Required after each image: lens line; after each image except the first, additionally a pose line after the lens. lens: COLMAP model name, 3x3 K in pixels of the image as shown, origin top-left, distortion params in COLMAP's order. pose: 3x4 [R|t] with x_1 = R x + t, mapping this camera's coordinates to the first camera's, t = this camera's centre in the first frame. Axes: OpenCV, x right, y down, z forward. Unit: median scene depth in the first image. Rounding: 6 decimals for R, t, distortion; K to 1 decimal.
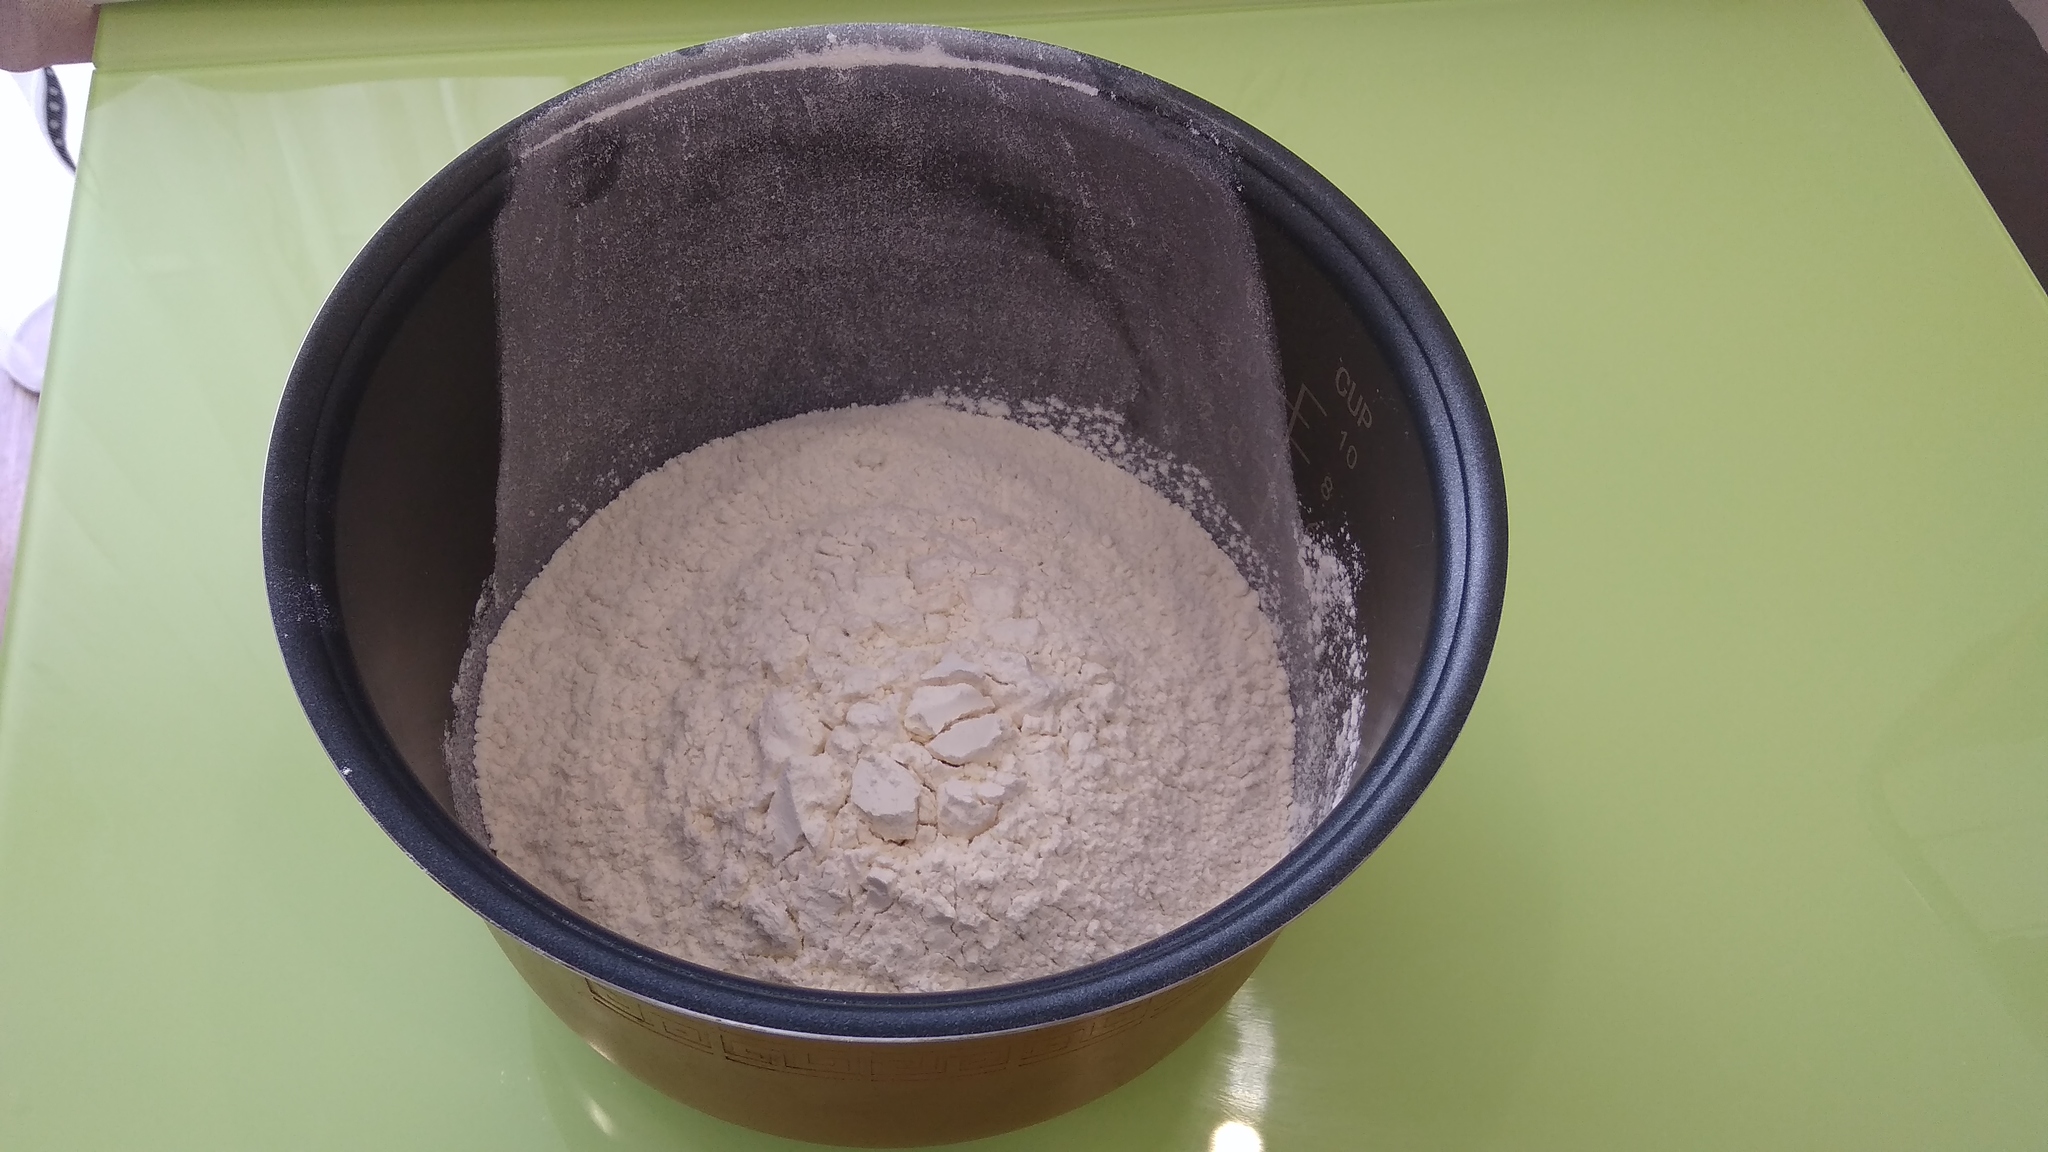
lens RADIAL K [[1663.2, 0, 1024.0], [0, 1663.2, 576.0], [0, 0, 1]] dist [0.002662, 0.001180]
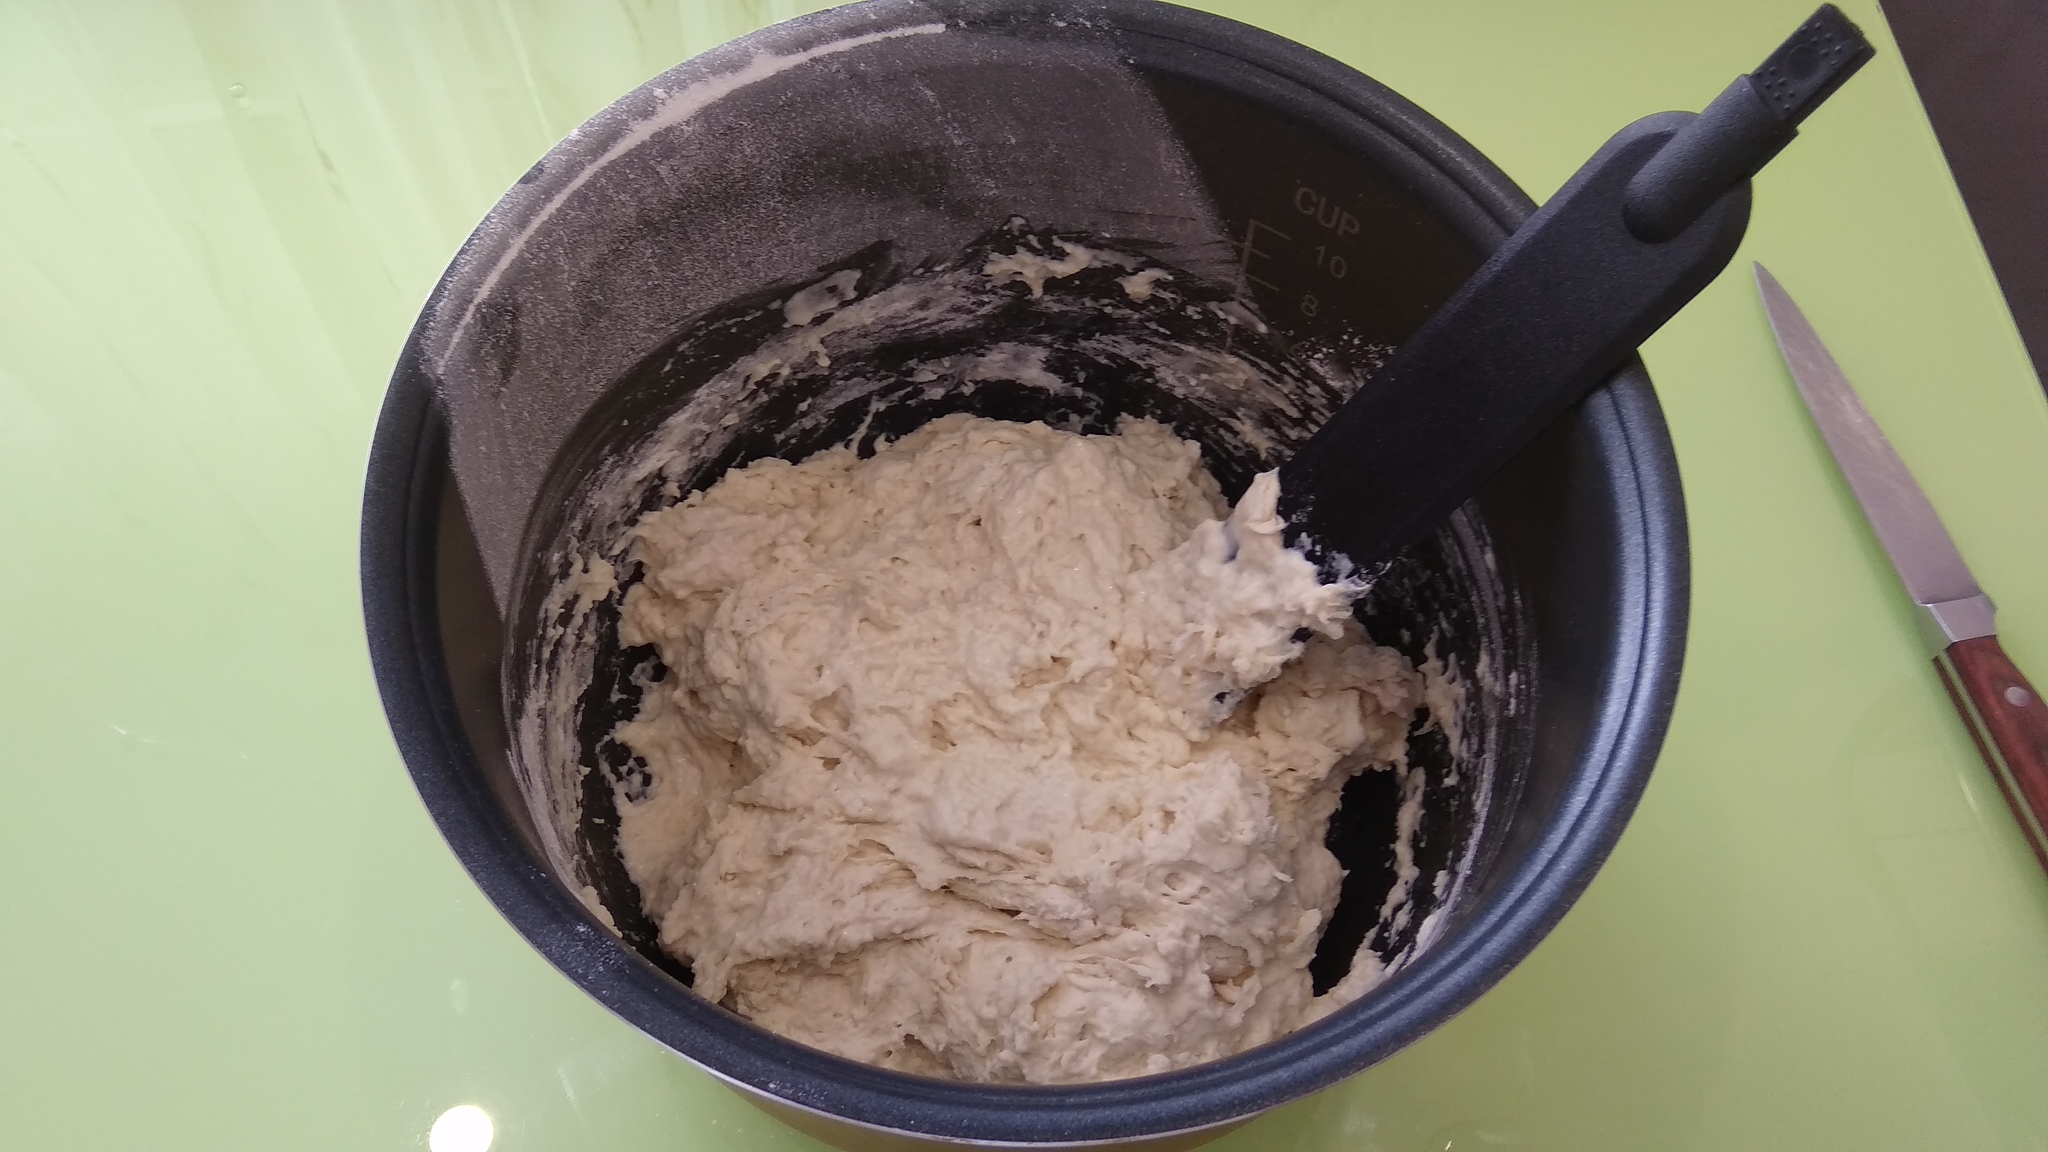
lens RADIAL K [[1663.2, 0, 1024.0], [0, 1663.2, 576.0], [0, 0, 1]] dist [0.002662, 0.001180]
pose [[0.862853, -0.470511, 0.184671, -0.230688], [0.448048, 0.881092, 0.151426, -0.142937], [-0.233959, -0.047917, 0.971065, 0.081441]]
